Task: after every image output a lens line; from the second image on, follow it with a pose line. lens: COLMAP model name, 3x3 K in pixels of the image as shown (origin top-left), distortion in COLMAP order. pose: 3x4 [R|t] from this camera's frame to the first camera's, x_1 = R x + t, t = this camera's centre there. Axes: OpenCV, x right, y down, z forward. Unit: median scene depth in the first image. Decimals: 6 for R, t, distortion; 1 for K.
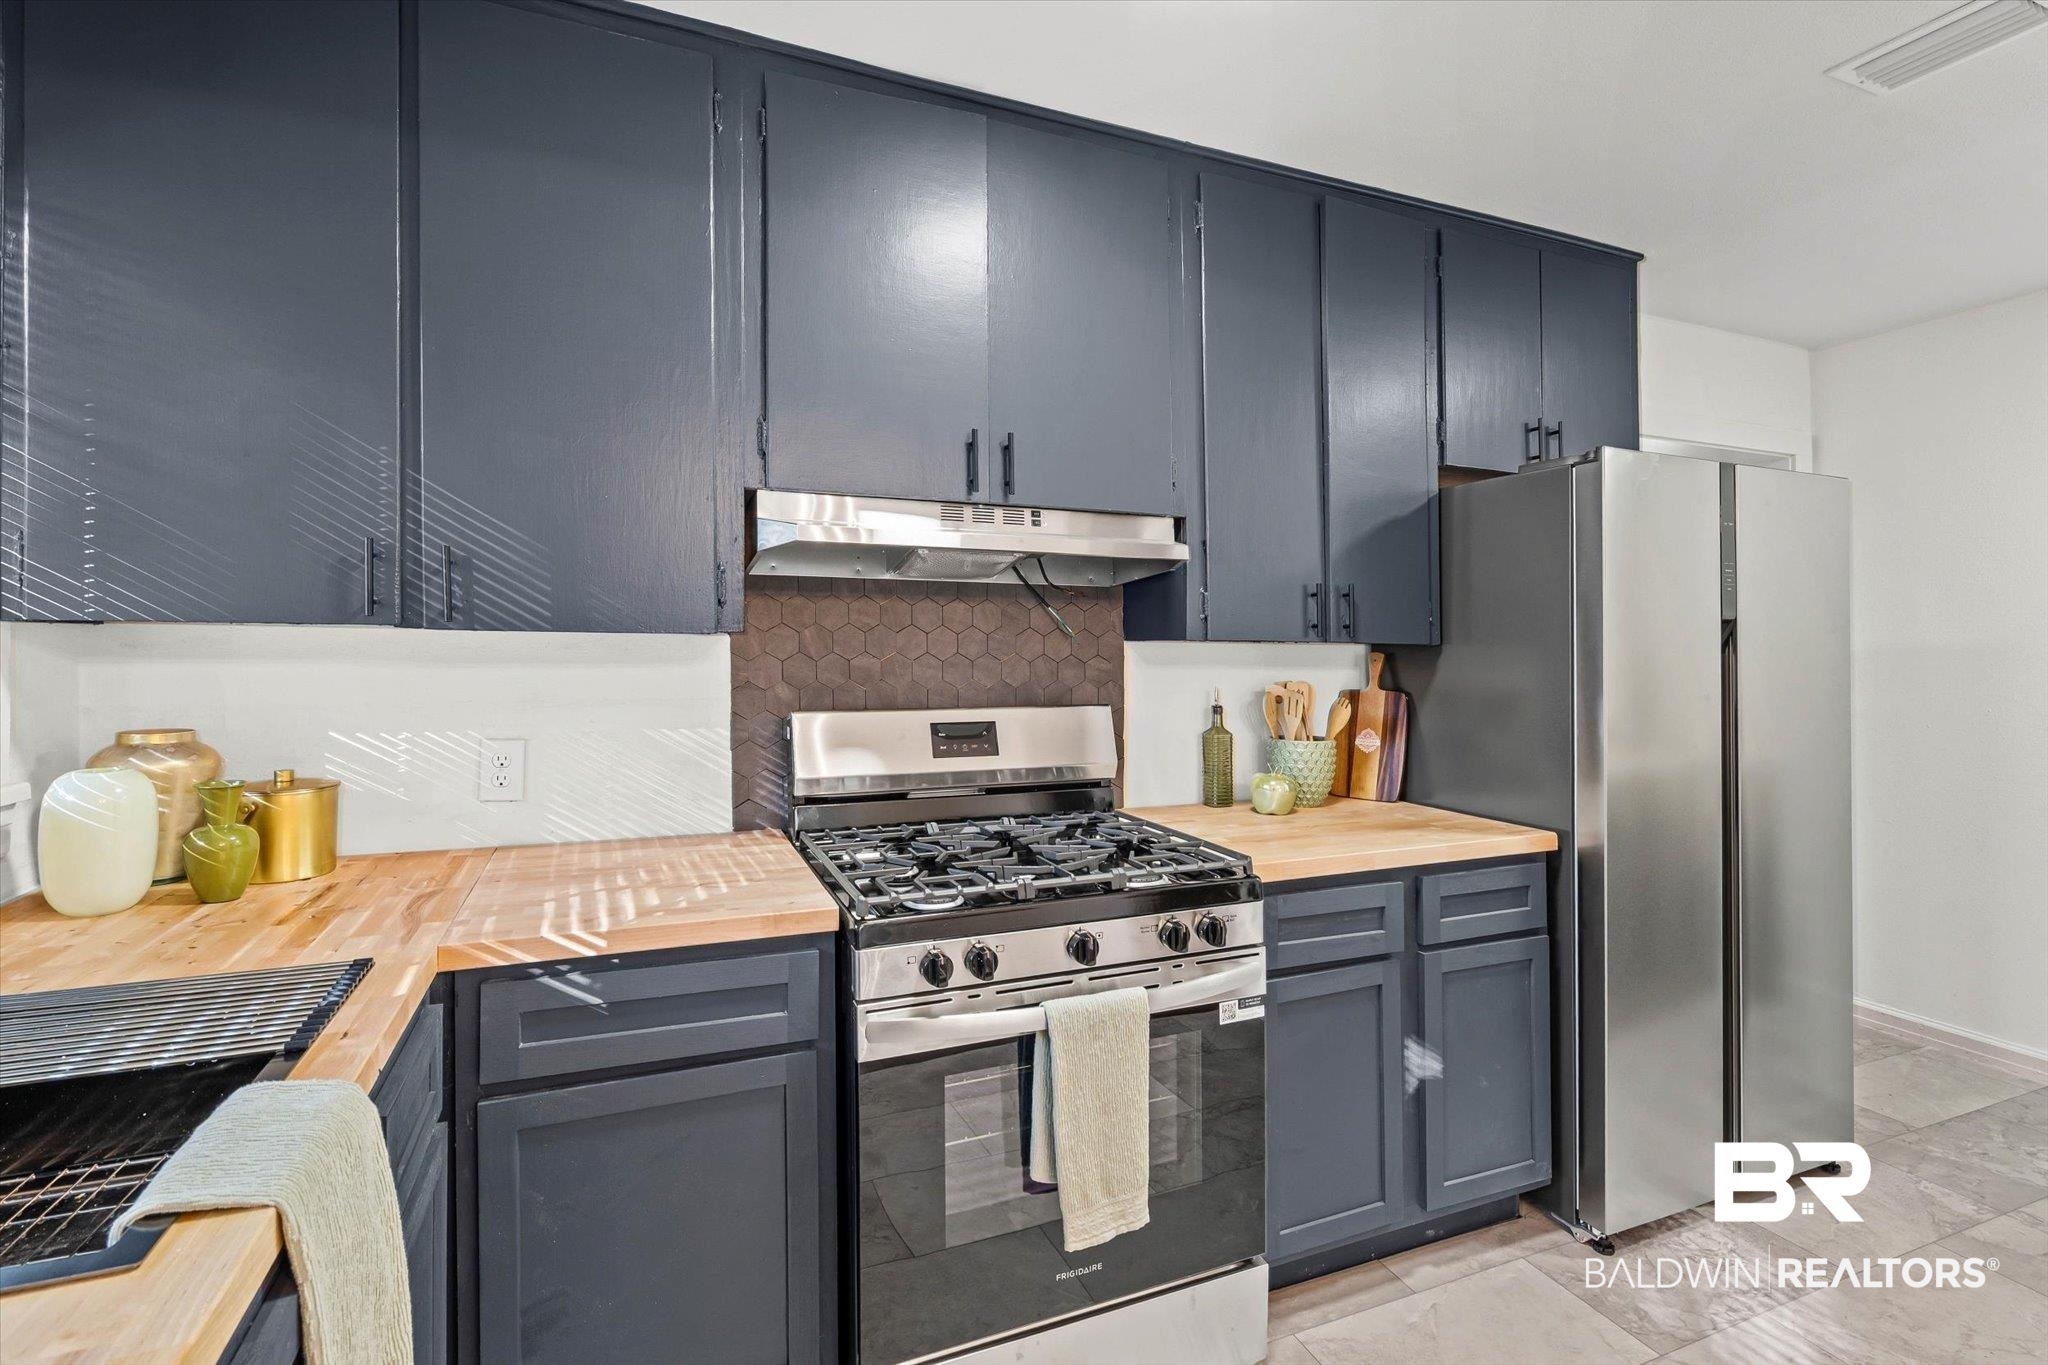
lens RADIAL K [[940.4, 0, 1025.0], [0, 940.4, 651.9], [0, 0, 1]] dist [-0.001964, 0.000048]
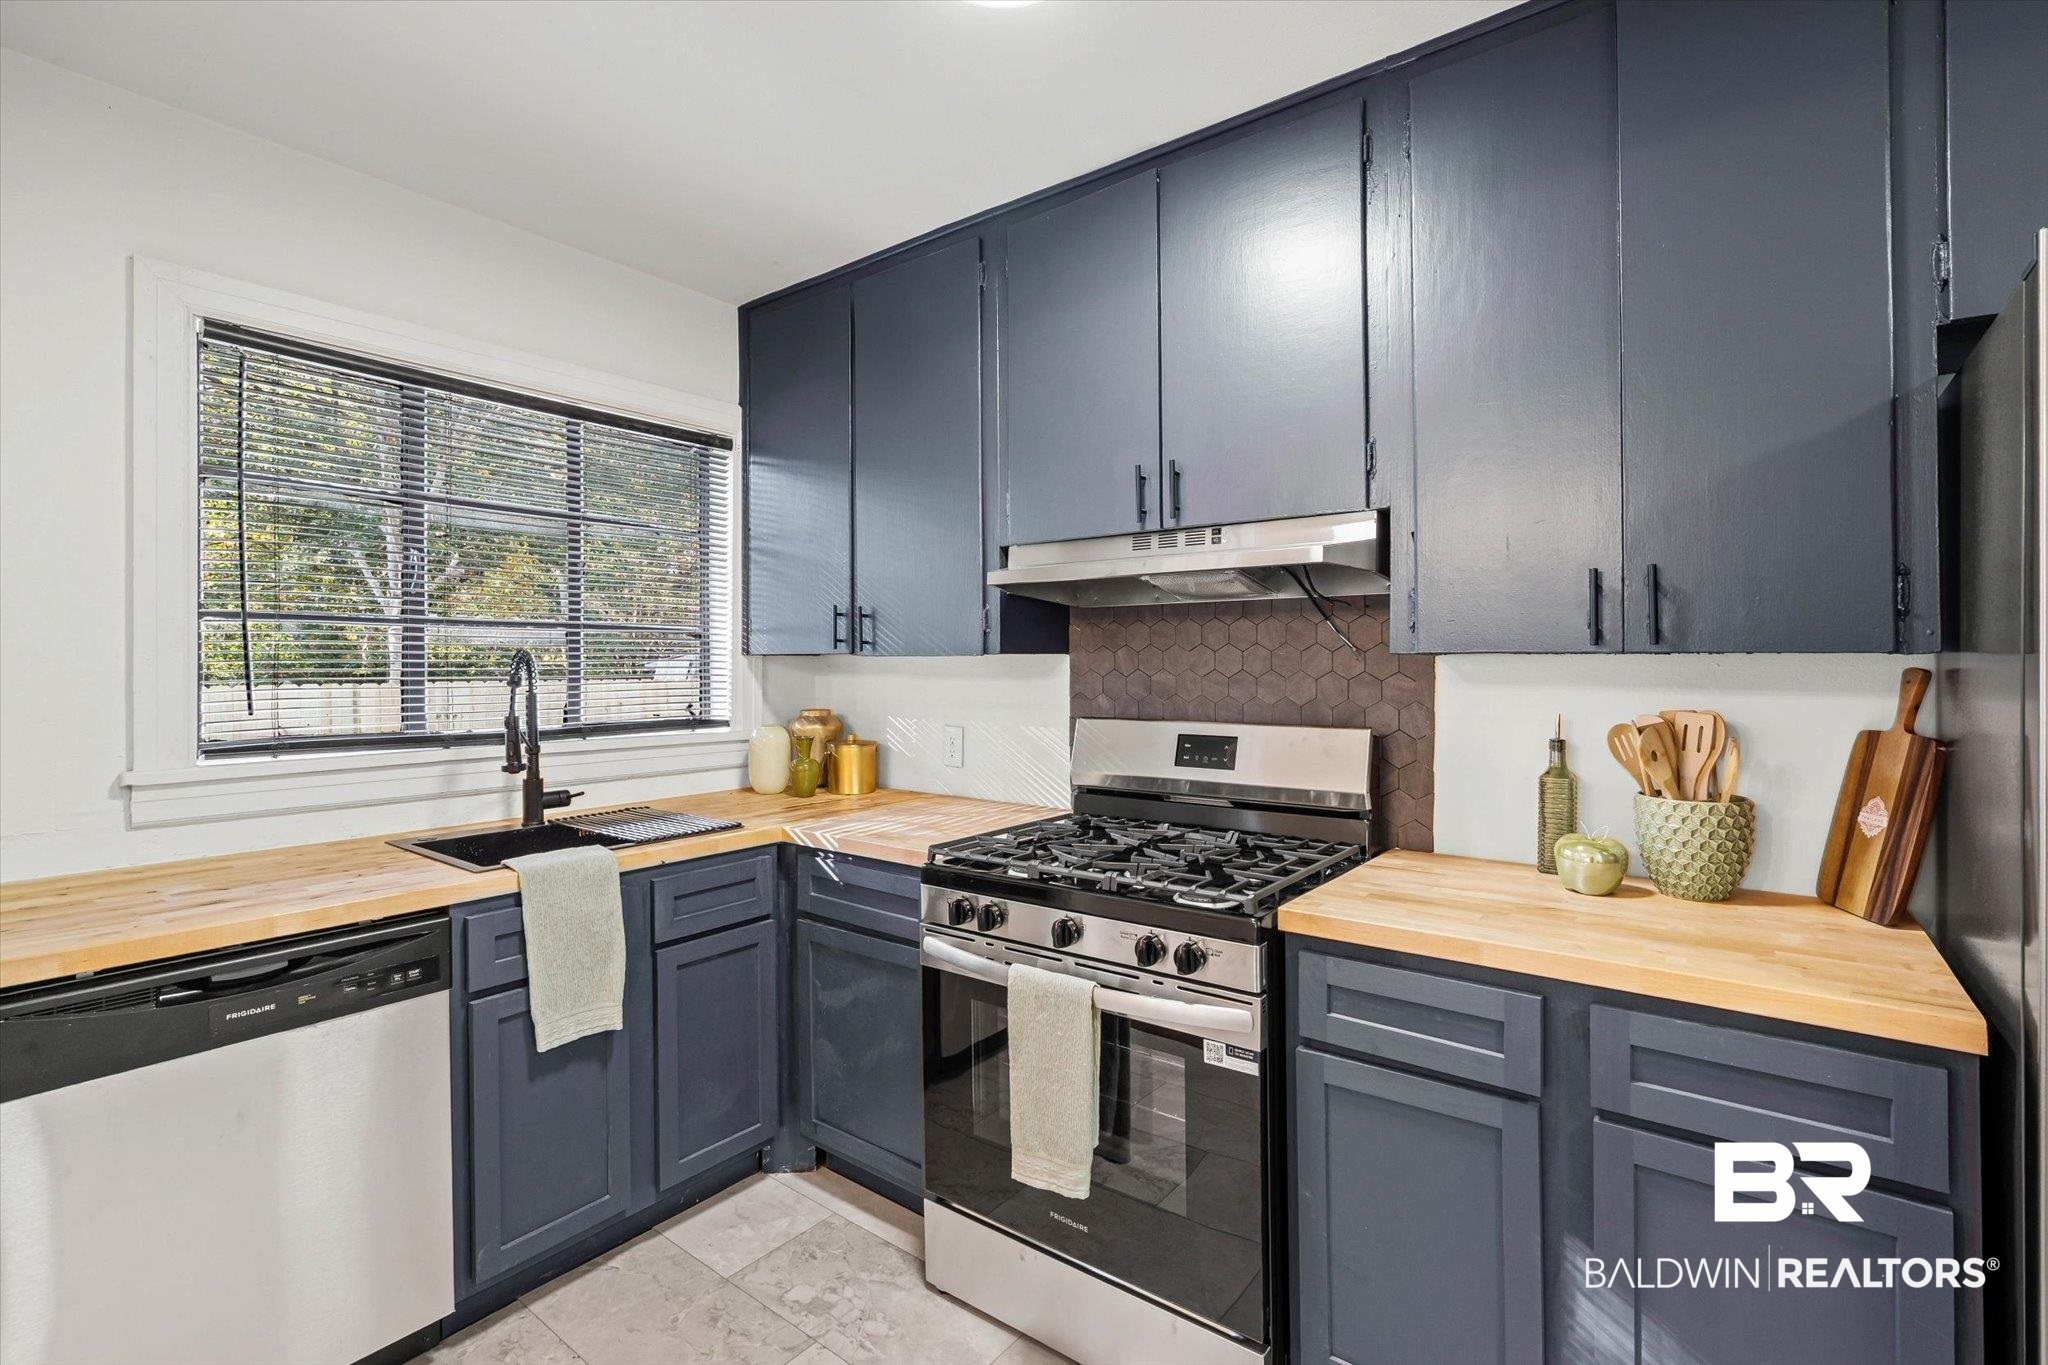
lens RADIAL K [[929.3, 0, 1024.0], [0, 929.3, 682.5], [0, 0, 1]] dist [-0.002534, 0.000027]
pose [[0.499659, 0.009462, -0.866170, 0.868870], [-0.000534, 0.999944, 0.010615, 0.005518], [0.866222, -0.004842, 0.499636, 0.358027]]
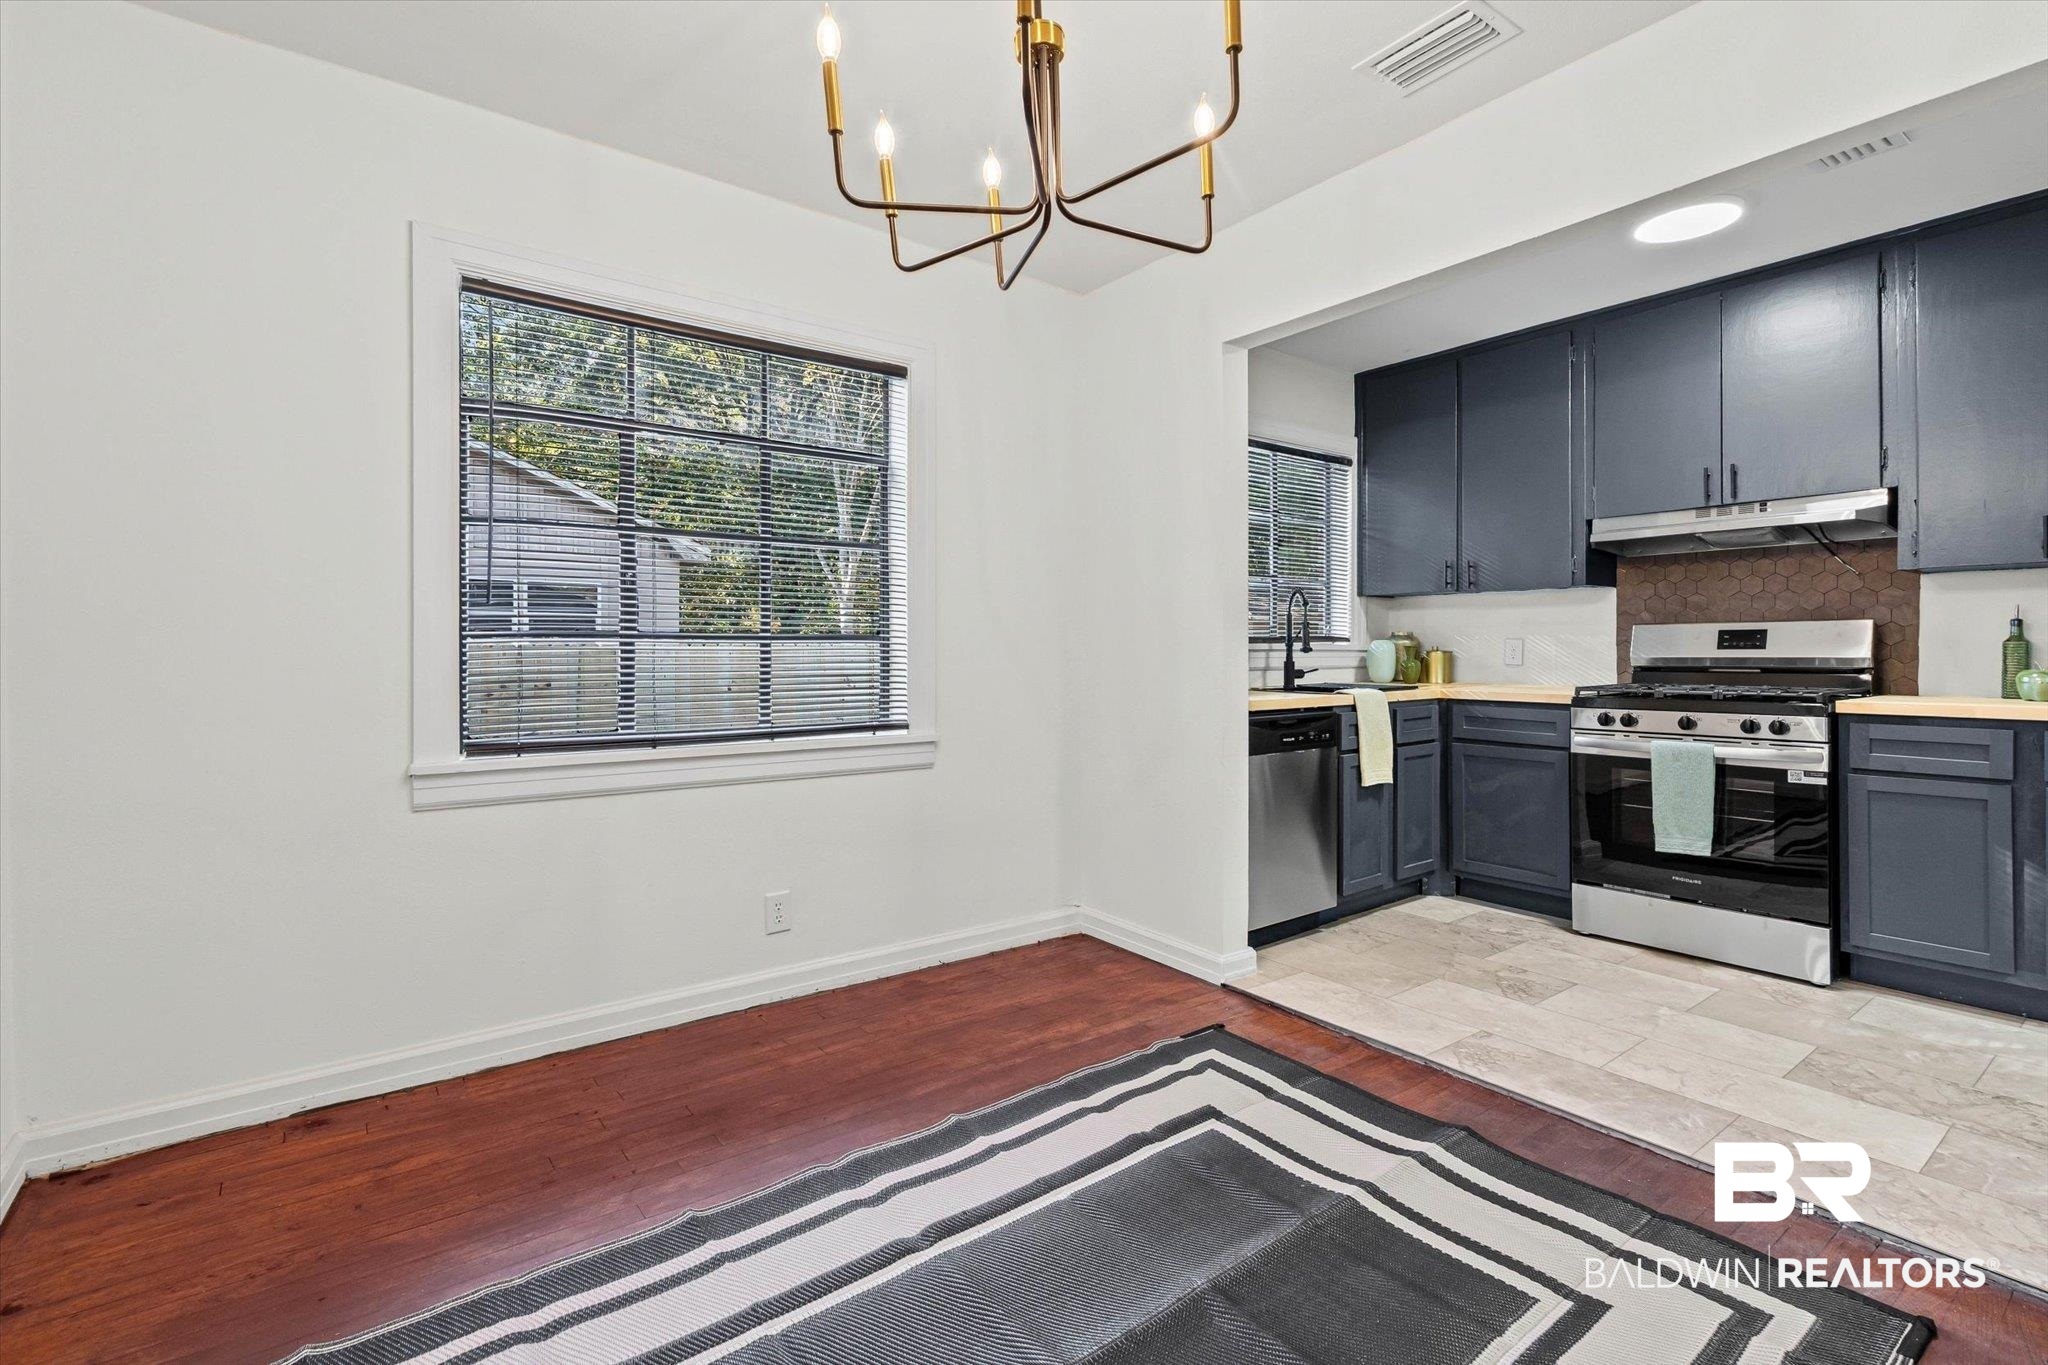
lens RADIAL K [[927.9, 0, 1026.9], [0, 927.9, 670.8], [0, 0, 1]] dist [0.001213, 0.000832]
pose [[0.251769, 0.013511, -0.967693, 1.478681], [0.000364, 0.999901, 0.014055, 0.148392], [0.967787, -0.003891, 0.251740, -0.820226]]
